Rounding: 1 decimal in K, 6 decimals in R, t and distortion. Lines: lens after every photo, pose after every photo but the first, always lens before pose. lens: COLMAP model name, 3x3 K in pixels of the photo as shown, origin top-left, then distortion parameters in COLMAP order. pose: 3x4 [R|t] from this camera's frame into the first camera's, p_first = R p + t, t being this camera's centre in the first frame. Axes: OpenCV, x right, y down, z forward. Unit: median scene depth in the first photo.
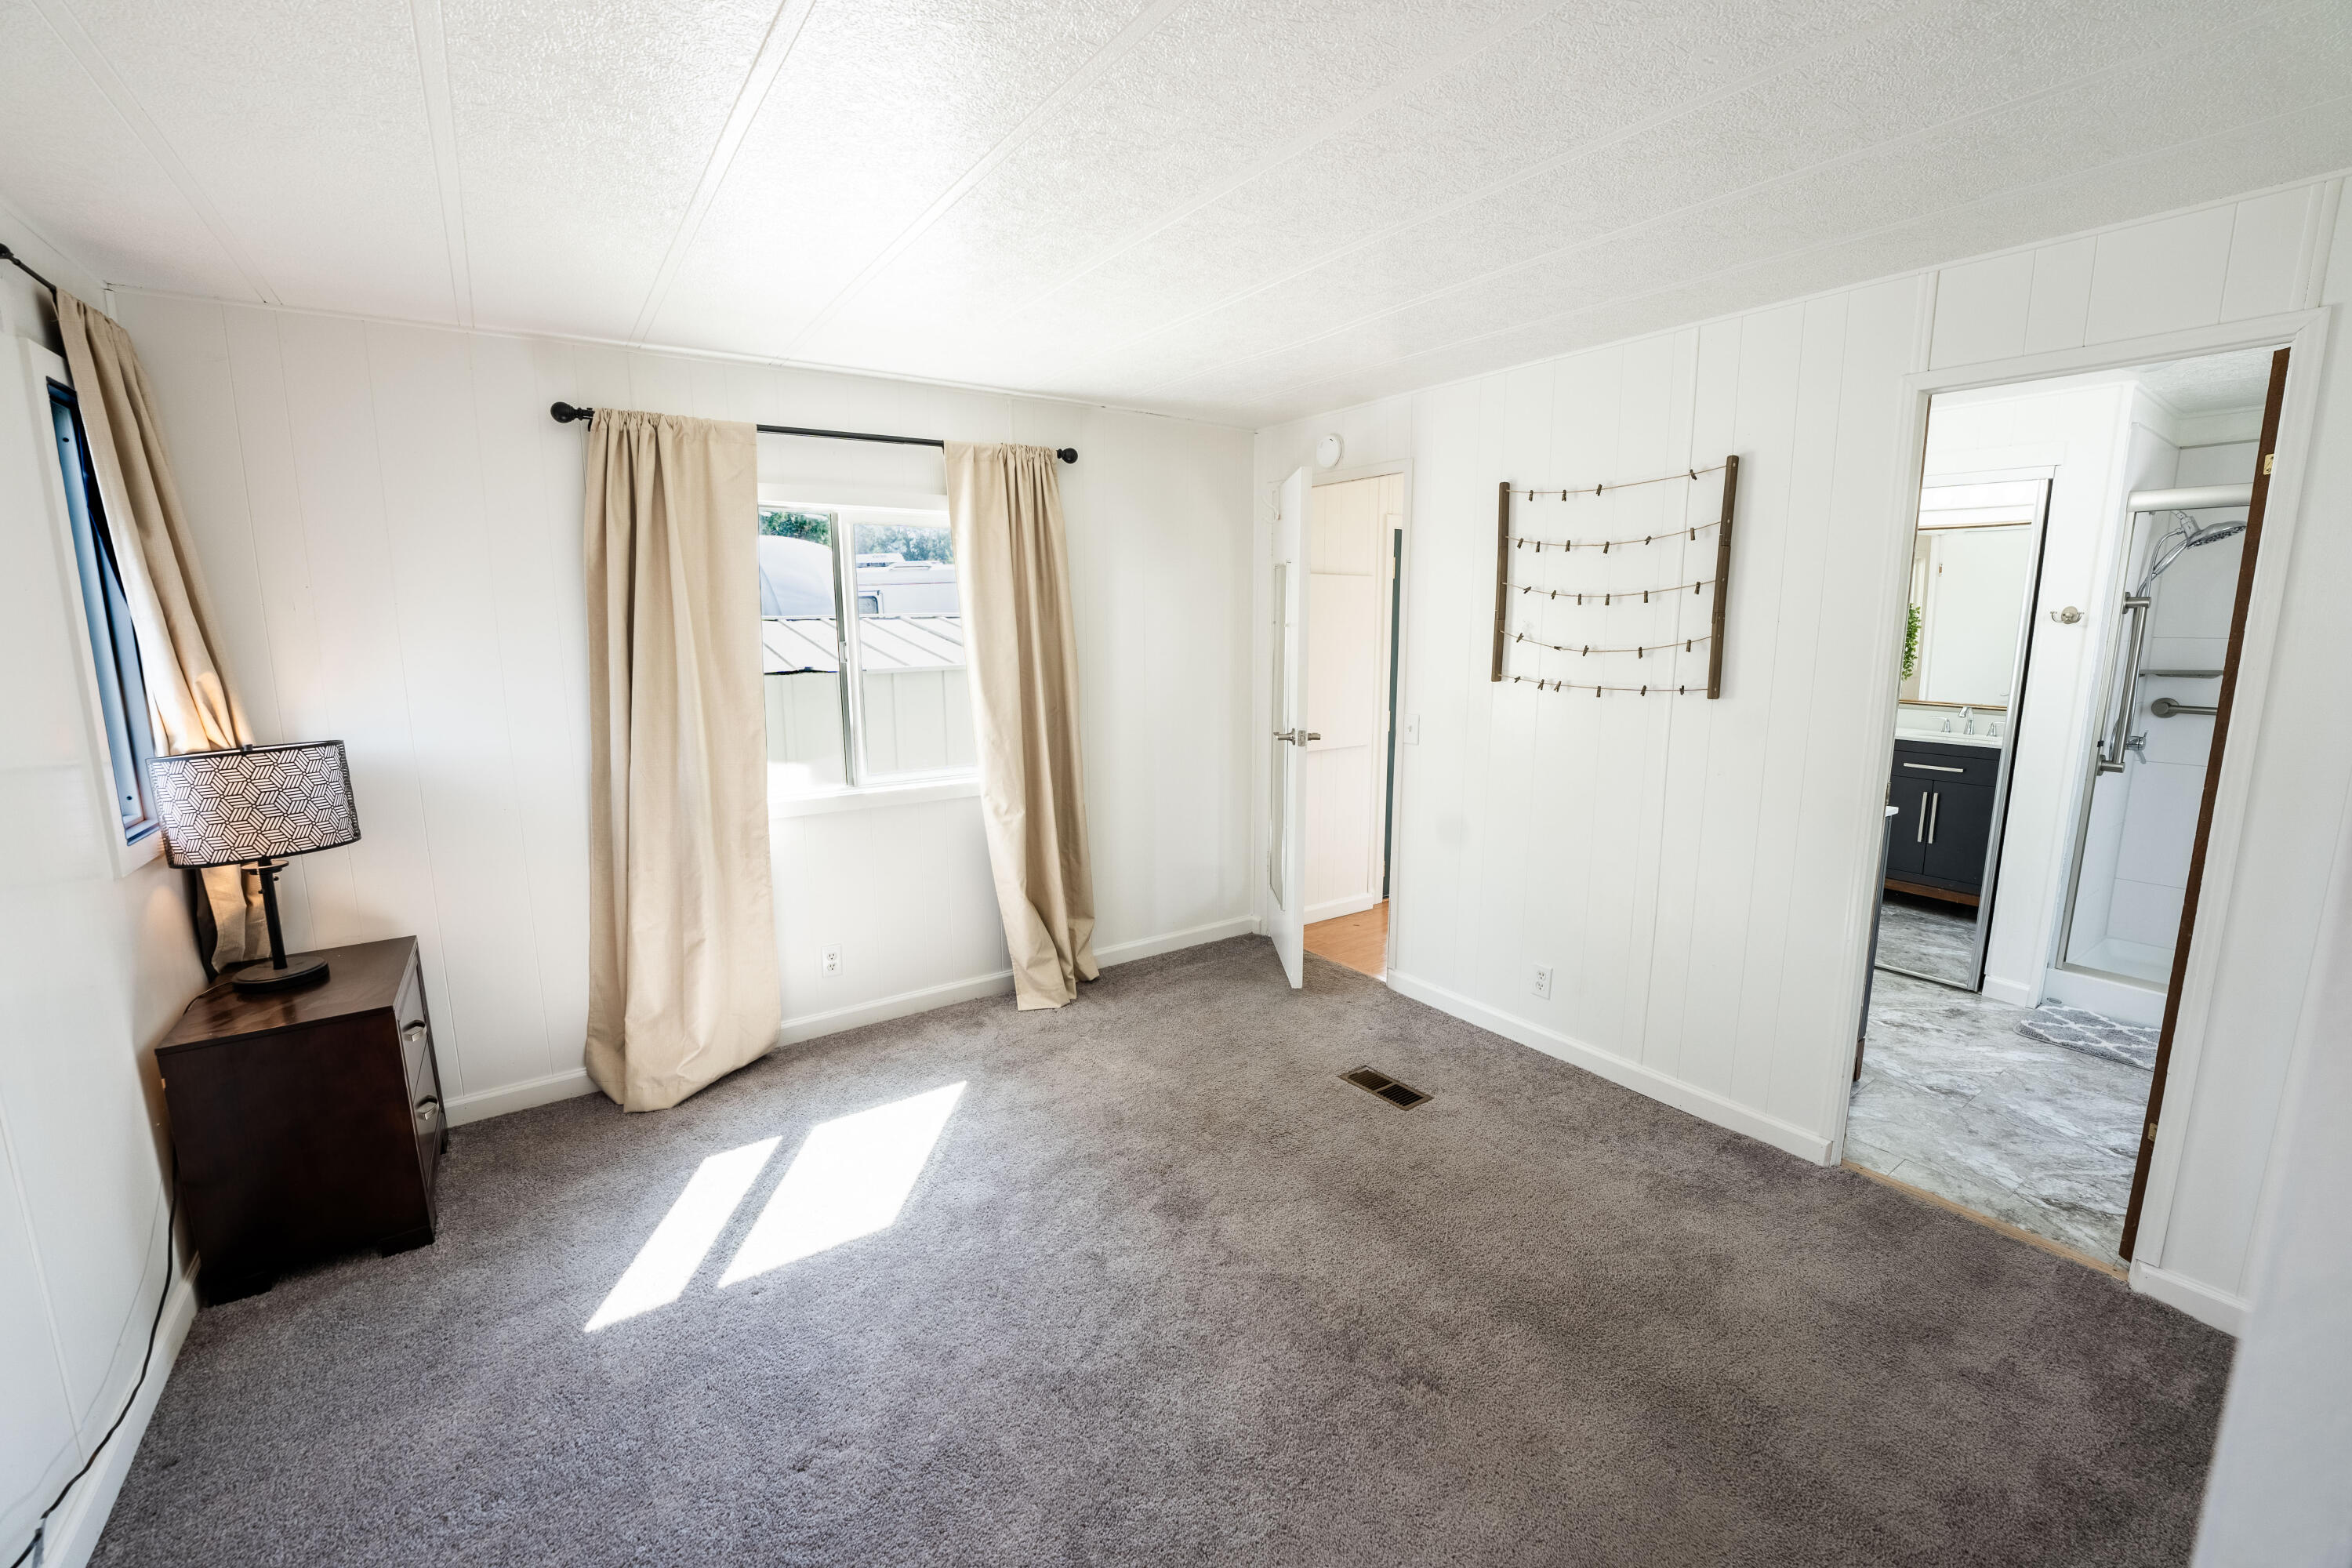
lens RADIAL K [[956.3, 0, 1165.9], [0, 956.3, 776.6], [0, 0, 1]] dist [-0.026057, -0.000023]
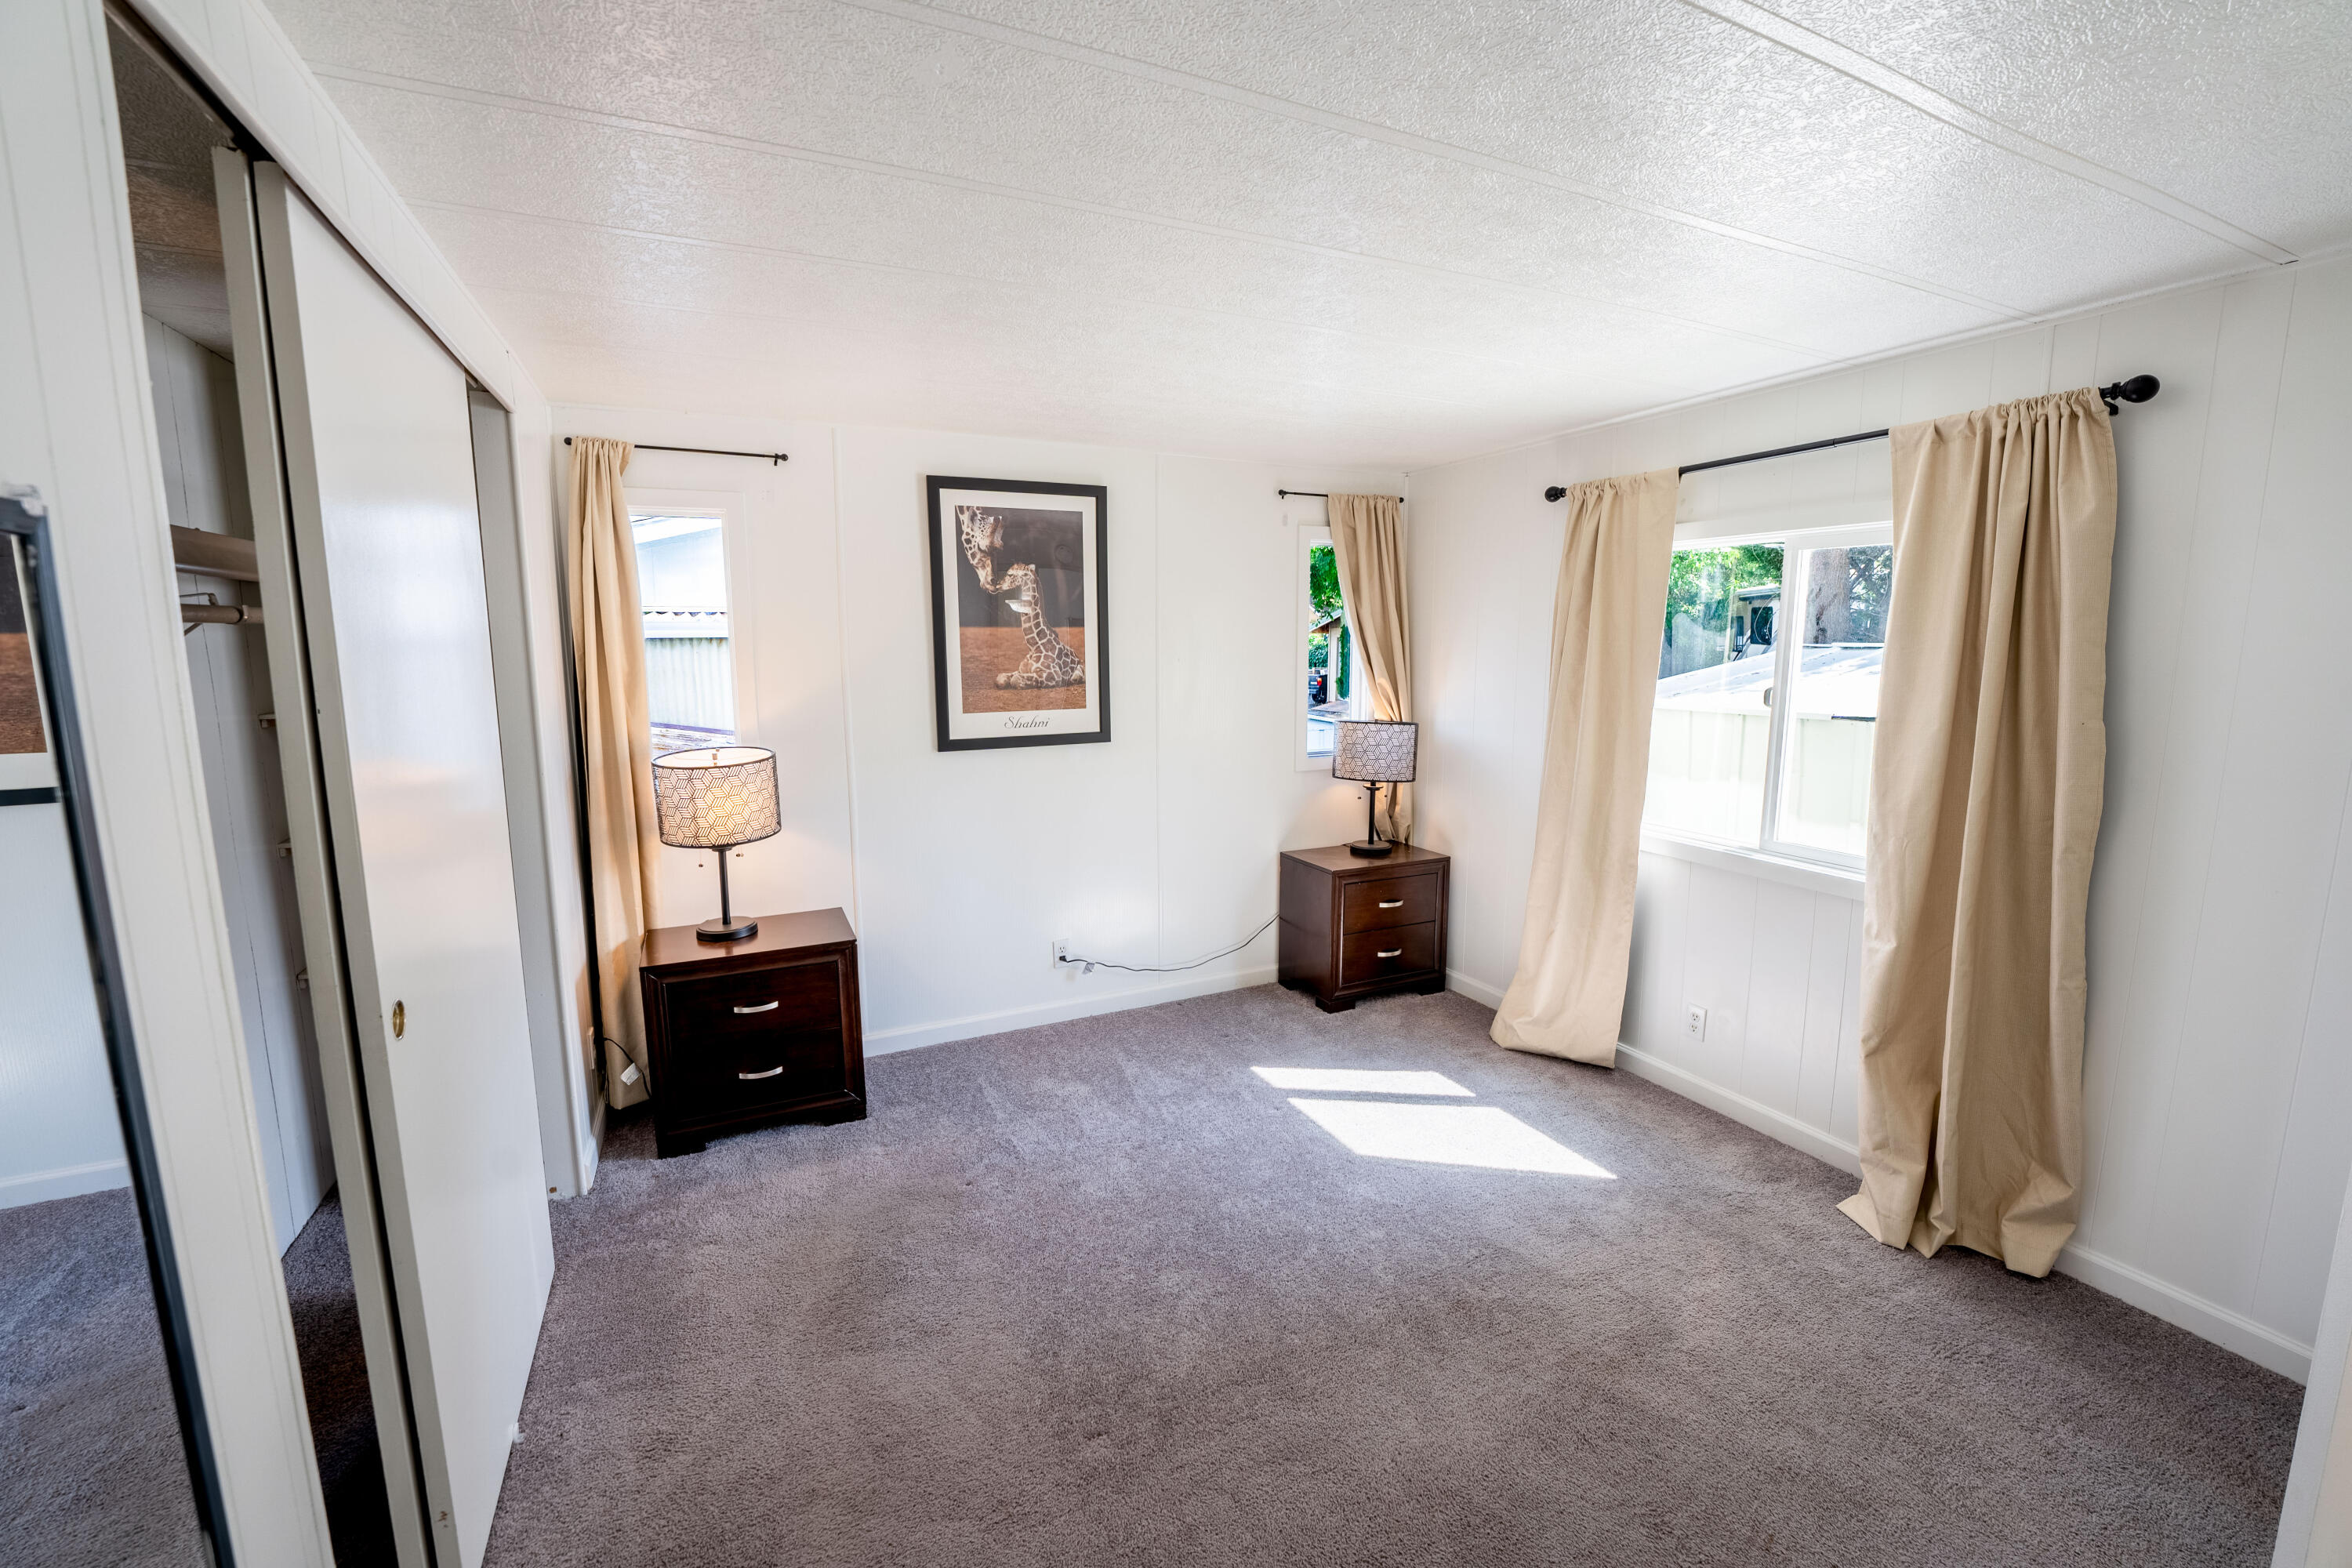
lens RADIAL K [[956.3, 0, 1171.3], [0, 956.3, 780.6], [0, 0, 1]] dist [-0.026057, -0.000023]
pose [[-0.159699, 0.150533, -0.975621, 0.688981], [-0.157438, 0.971771, 0.175710, -0.136629], [0.974530, 0.181661, -0.131491, 0.659825]]
